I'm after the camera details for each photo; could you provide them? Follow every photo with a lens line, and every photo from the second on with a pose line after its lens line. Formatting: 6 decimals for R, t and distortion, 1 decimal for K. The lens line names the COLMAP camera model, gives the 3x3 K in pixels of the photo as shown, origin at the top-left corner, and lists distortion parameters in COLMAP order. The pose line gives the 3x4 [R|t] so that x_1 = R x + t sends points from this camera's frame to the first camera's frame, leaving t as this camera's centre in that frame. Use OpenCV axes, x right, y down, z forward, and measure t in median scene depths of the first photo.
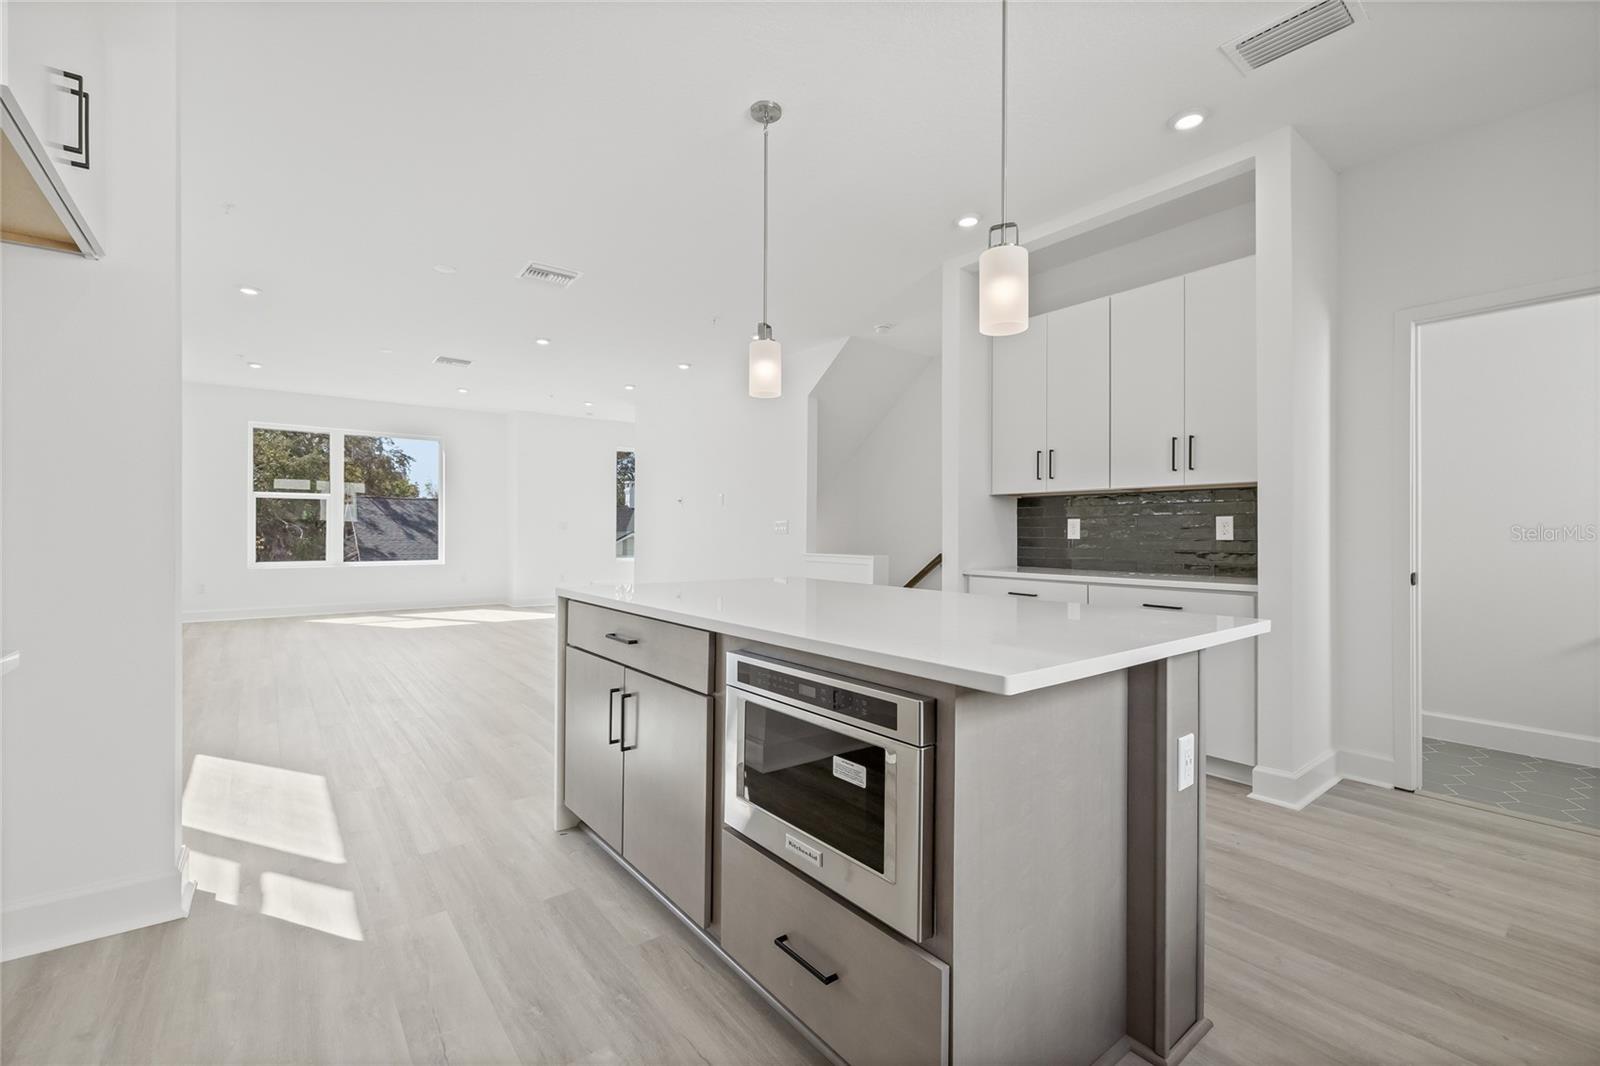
lens RADIAL K [[678.2, 0, 793.7], [0, 678.2, 528.4], [0, 0, 1]] dist [0.000984, 0.000198]
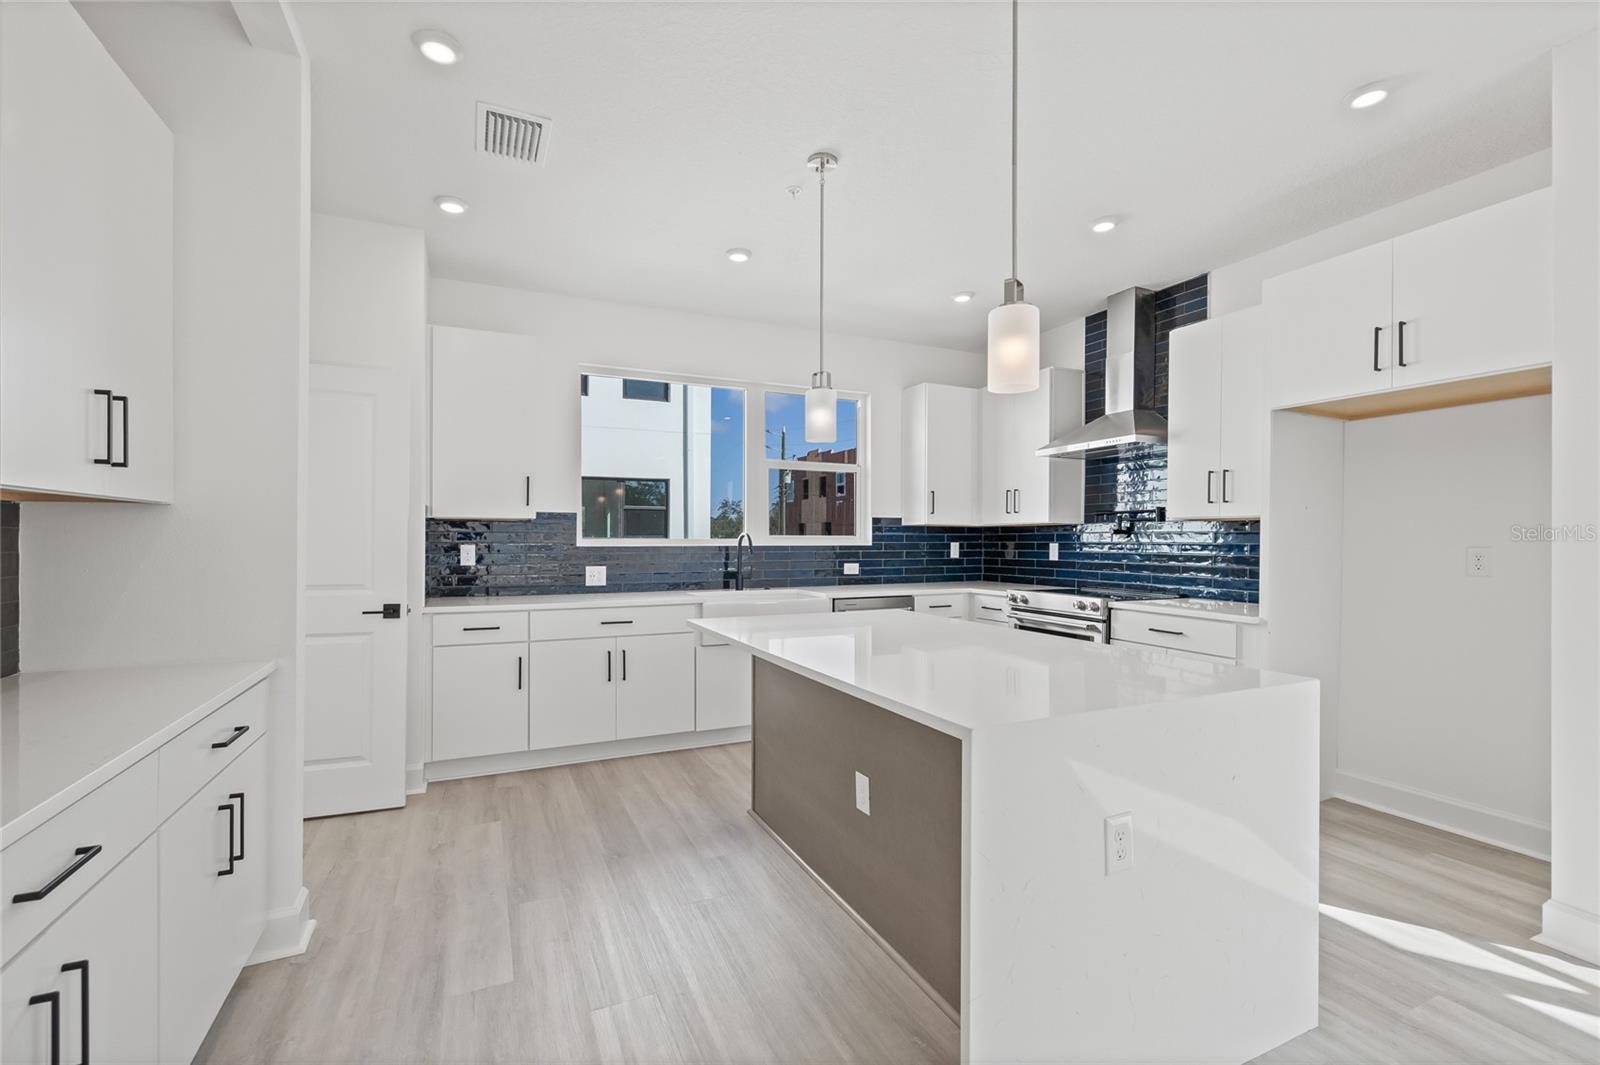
lens RADIAL K [[691.0, 0, 782.6], [0, 691.0, 541.2], [0, 0, 1]] dist [0.000140, 0.000214]
pose [[-0.971169, -0.010421, 0.238166, 0.012669], [-0.010907, 0.999940, -0.000724, -0.050692], [-0.238144, -0.003301, -0.971224, 1.843044]]
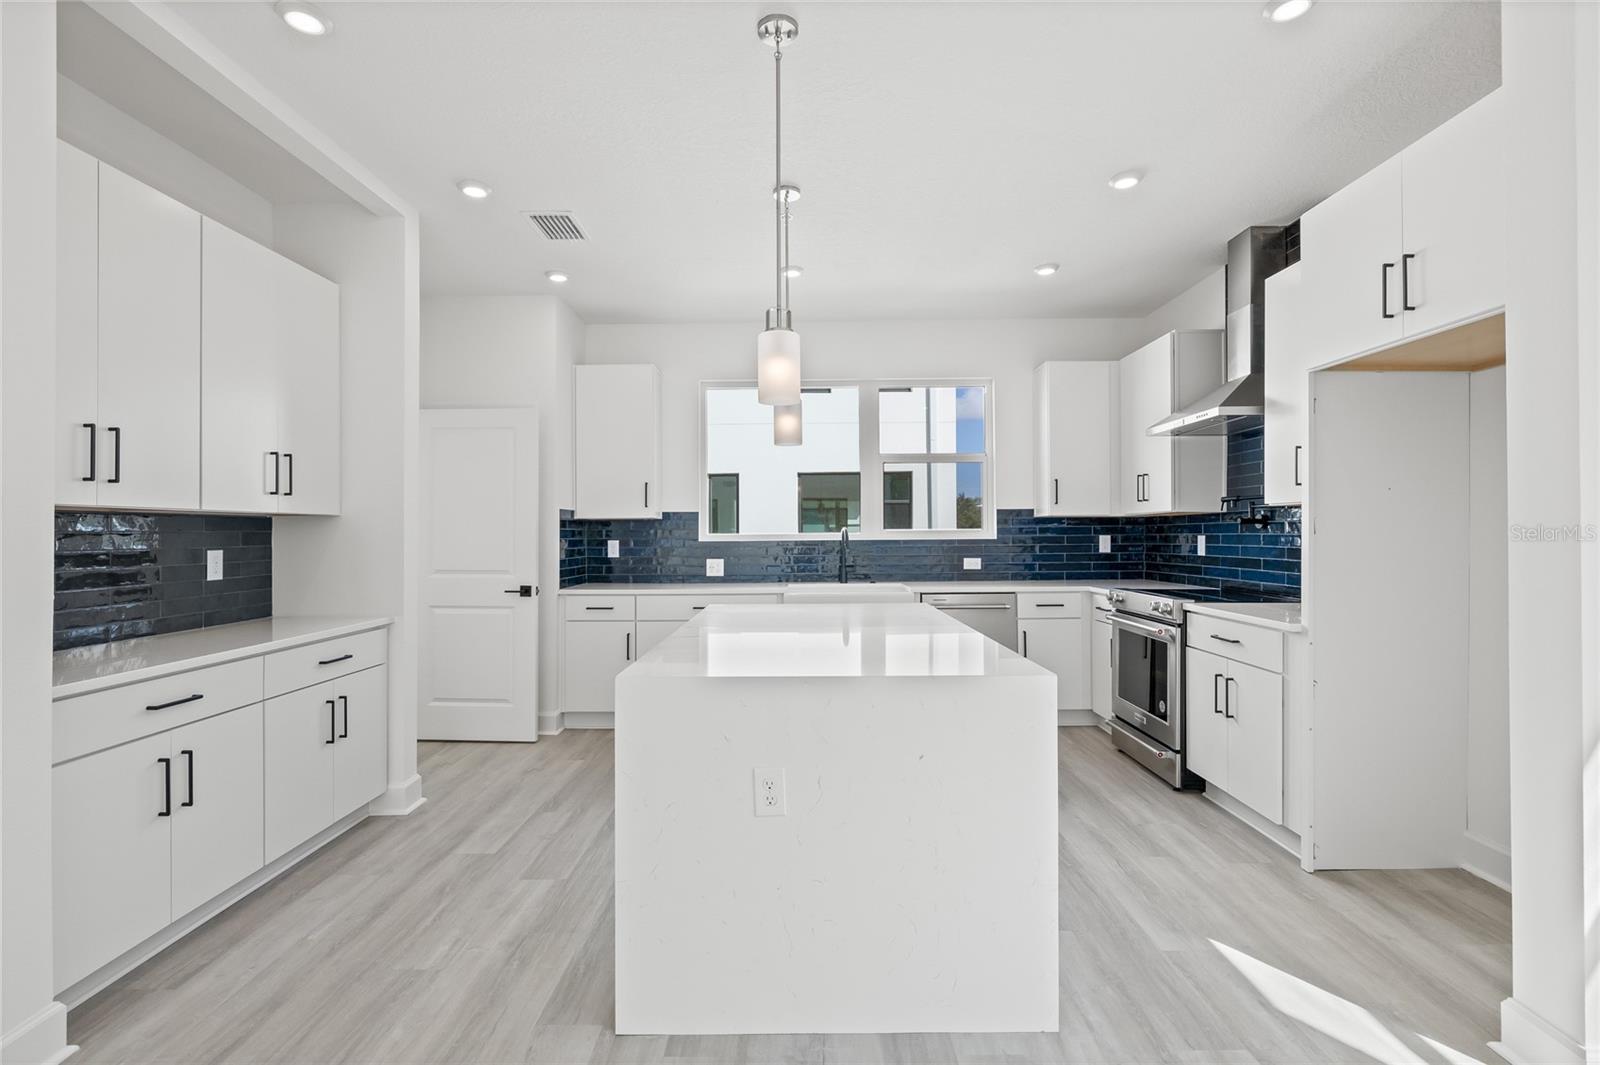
lens RADIAL K [[746.4, 0, 786.4], [0, 746.4, 526.6], [0, 0, 1]] dist [-0.001738, 0.000400]
pose [[-0.770672, 0.003925, 0.637220, -0.628616], [-0.002849, 0.999950, -0.009605, -0.055777], [-0.637225, -0.009218, -0.770622, 1.770548]]
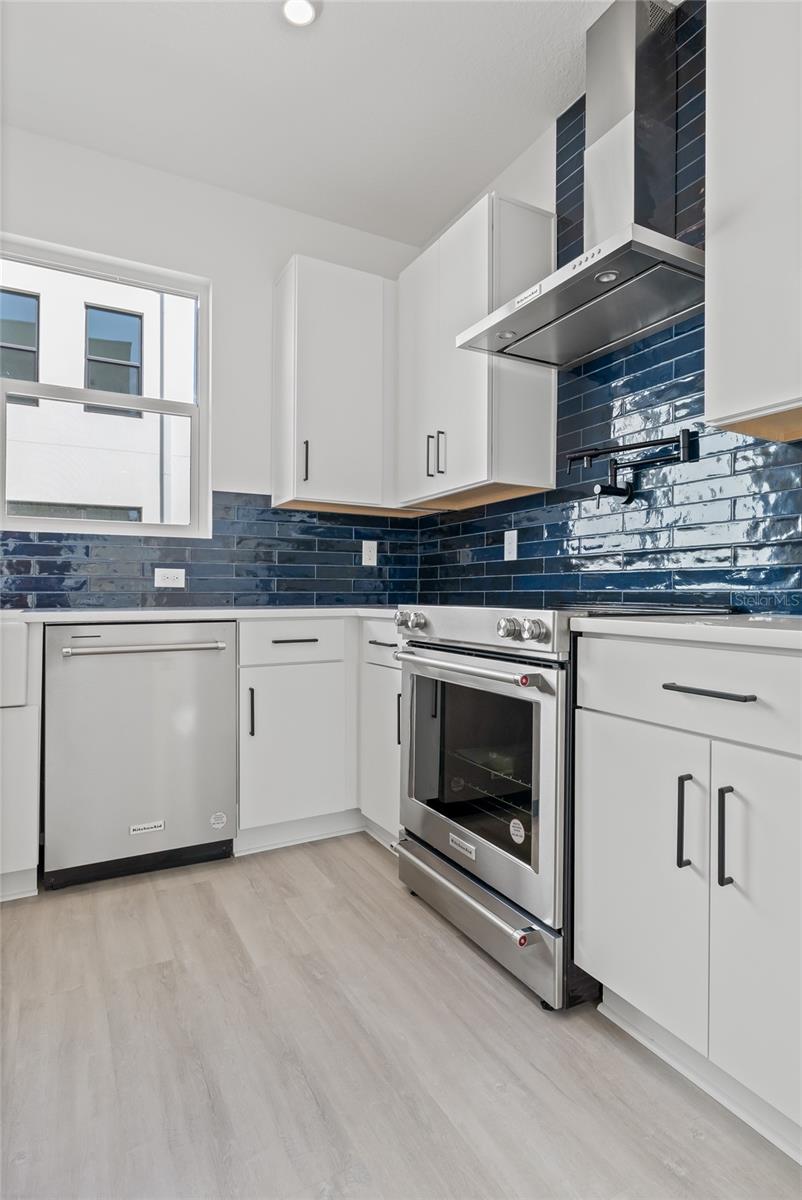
lens RADIAL K [[628.9, 0, 404.4], [0, 628.9, 585.9], [0, 0, 1]] dist [-0.002844, -0.000799]
pose [[-0.986682, -0.007648, 0.162482, -0.258957], [-0.010917, 0.999755, -0.019240, 0.054619], [-0.162295, -0.020758, -0.986524, 0.809722]]
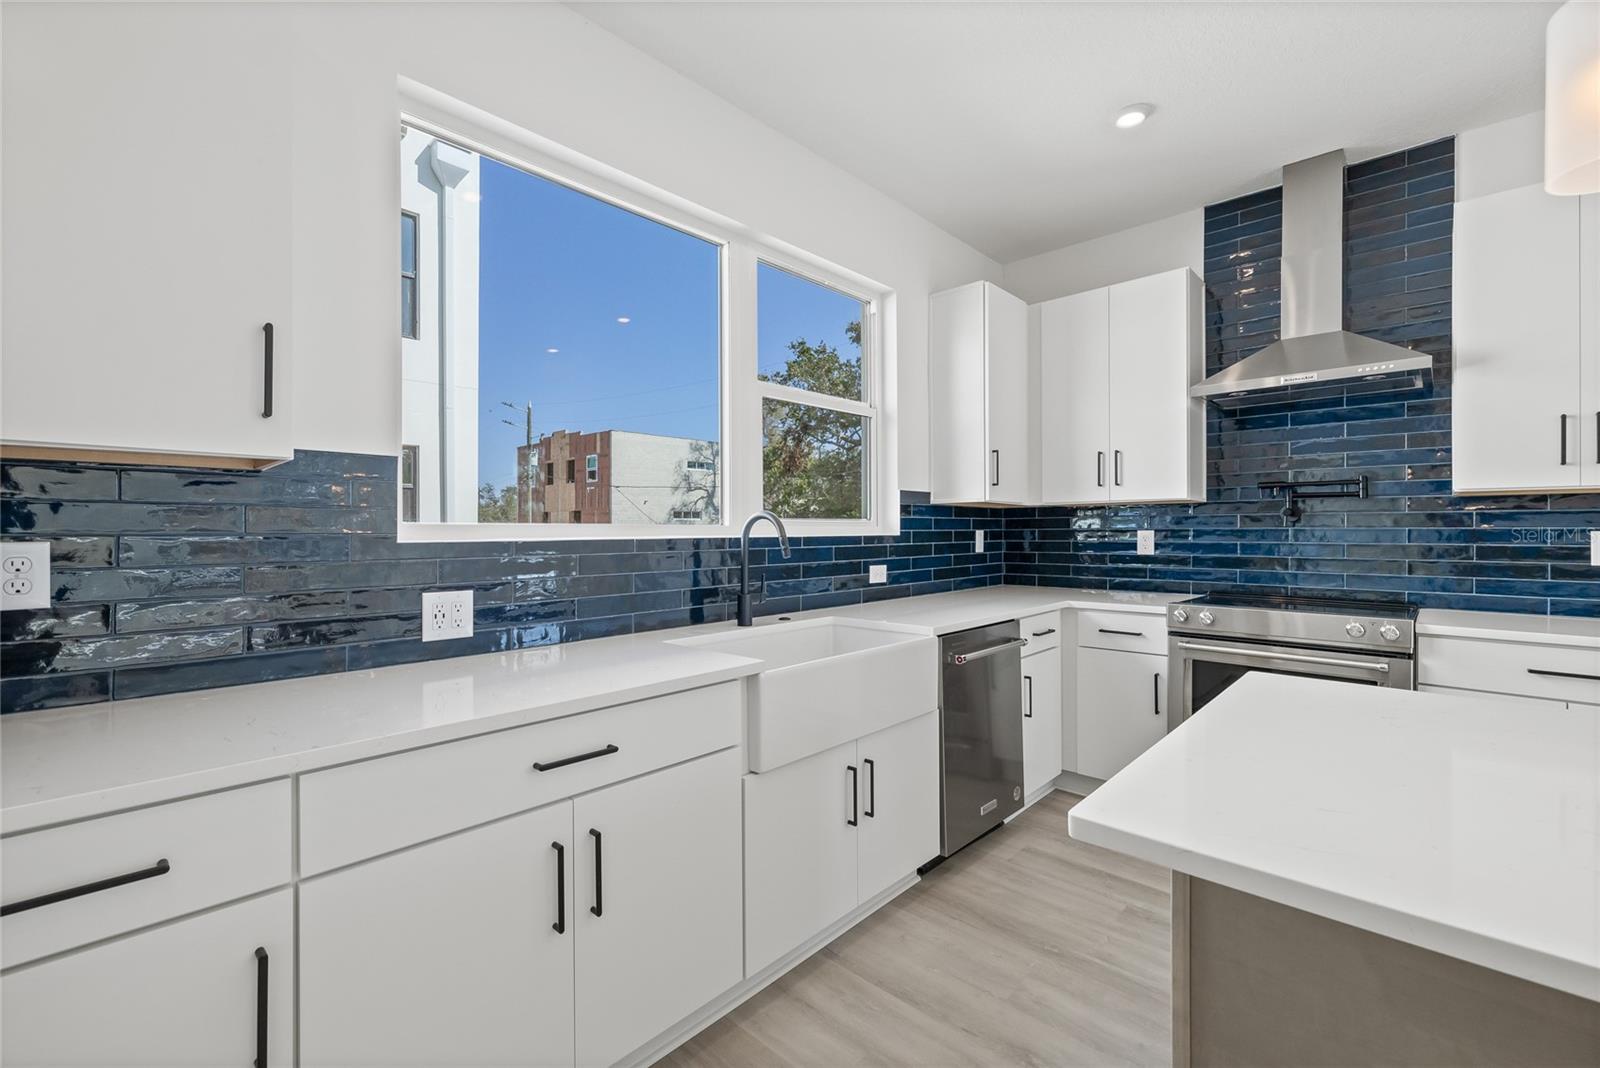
lens RADIAL K [[673.0, 0, 767.4], [0, 673.0, 531.3], [0, 0, 1]] dist [0.000298, 0.000289]
pose [[-0.989558, -0.004894, -0.144050, 0.660674], [-0.004451, 0.999984, -0.003394, -0.044808], [0.144064, -0.002717, -0.989565, 0.989604]]
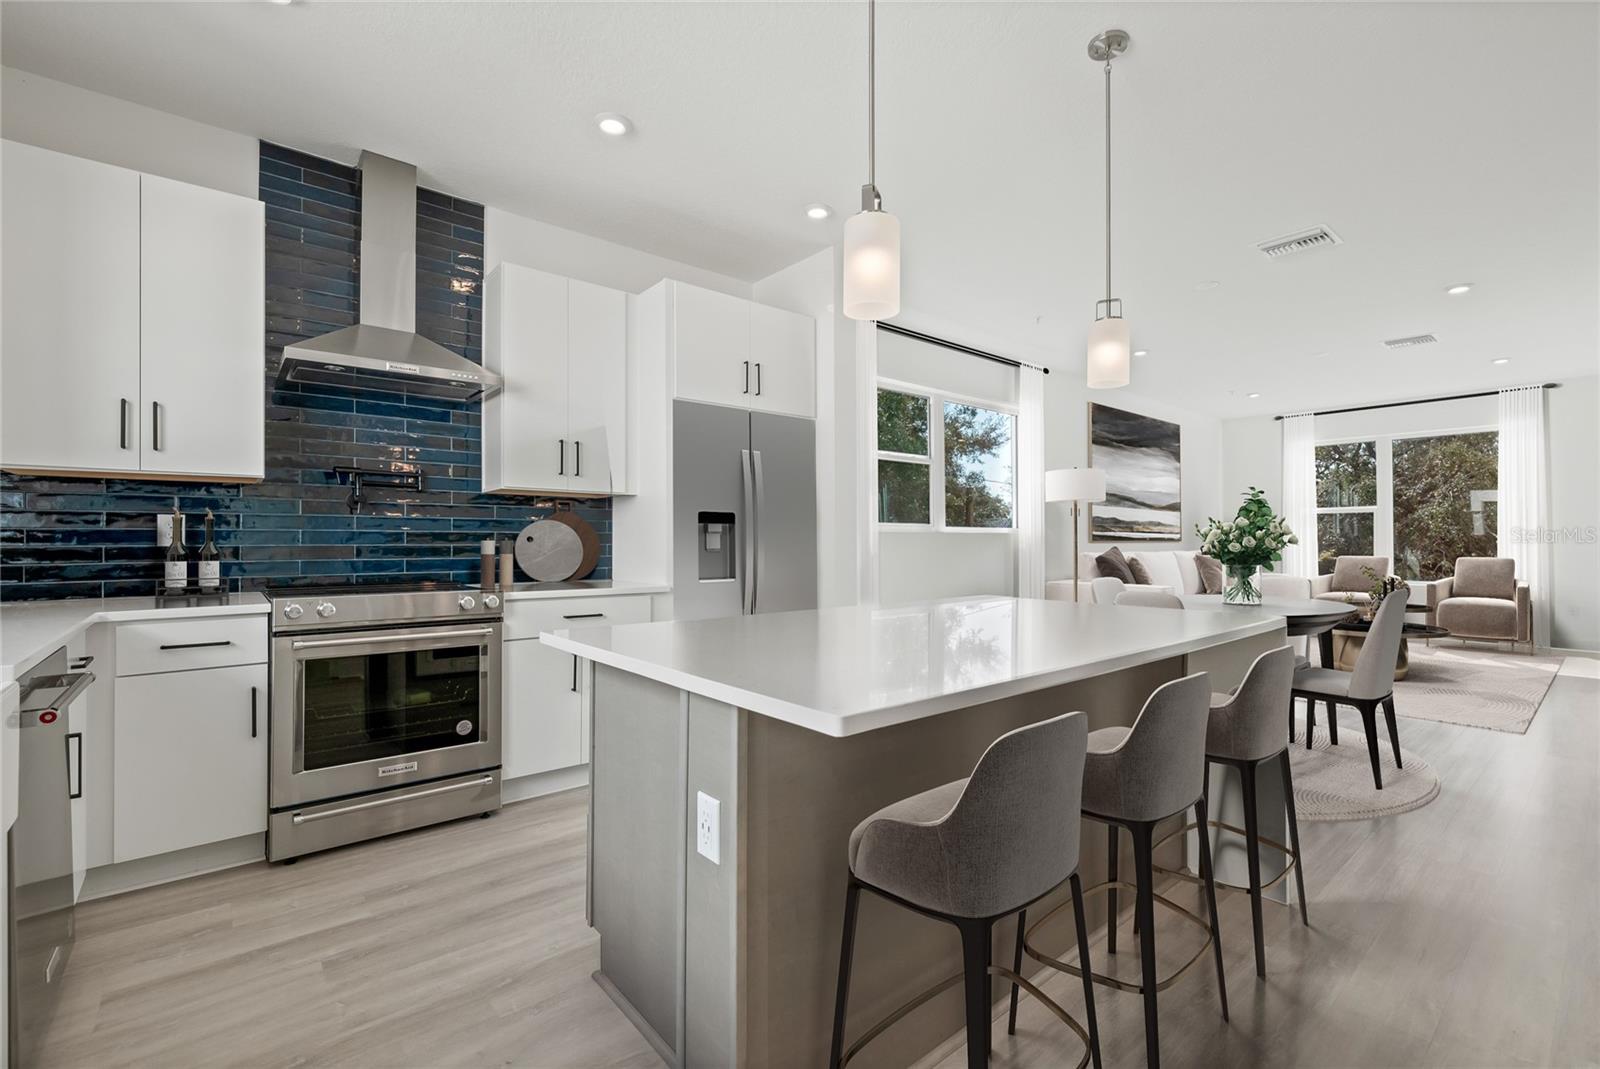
lens RADIAL K [[702.3, 0, 800.2], [0, 702.3, 541.1], [0, 0, 1]] dist [-0.000858, 0.000304]
pose [[0.048919, -0.008050, -0.998770, 0.840240], [0.000427, 0.999968, -0.008039, -0.004352], [0.998803, -0.000034, 0.048921, 0.665598]]
